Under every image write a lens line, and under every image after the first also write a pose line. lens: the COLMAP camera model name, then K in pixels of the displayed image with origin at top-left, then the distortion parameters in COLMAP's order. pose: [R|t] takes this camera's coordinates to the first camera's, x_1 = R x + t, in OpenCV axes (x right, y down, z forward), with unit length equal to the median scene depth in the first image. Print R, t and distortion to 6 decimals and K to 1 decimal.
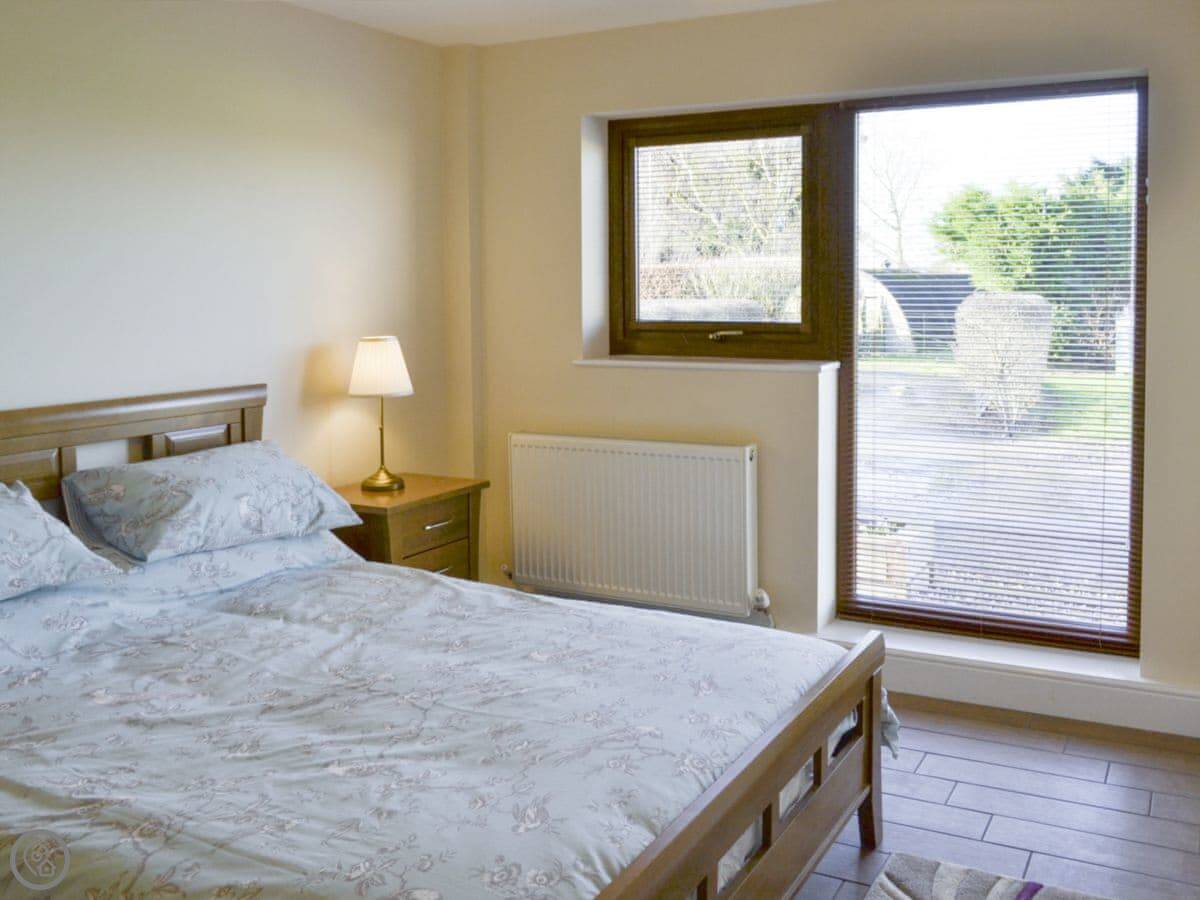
lens RADIAL K [[1127.6, 0, 603.0], [0, 1127.6, 432.5], [0, 0, 1]] dist [0.019220, 0.007345]
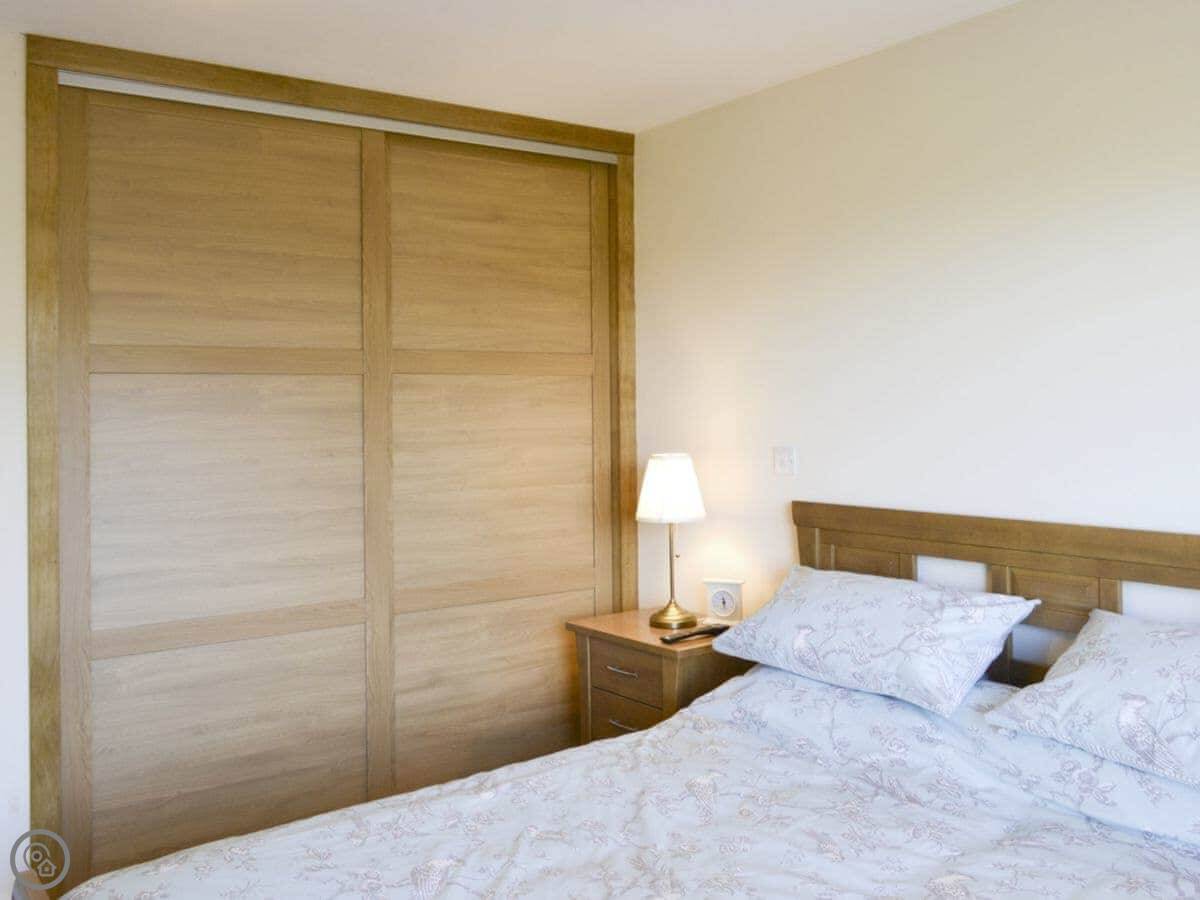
lens RADIAL K [[1127.6, 0, 603.0], [0, 1127.6, 432.5], [0, 0, 1]] dist [0.019220, 0.007345]
pose [[-0.428613, 0.047662, -0.902230, 0.614407], [-0.085090, 0.992039, 0.092830, -0.201873], [0.899472, 0.116559, -0.421146, 1.508319]]
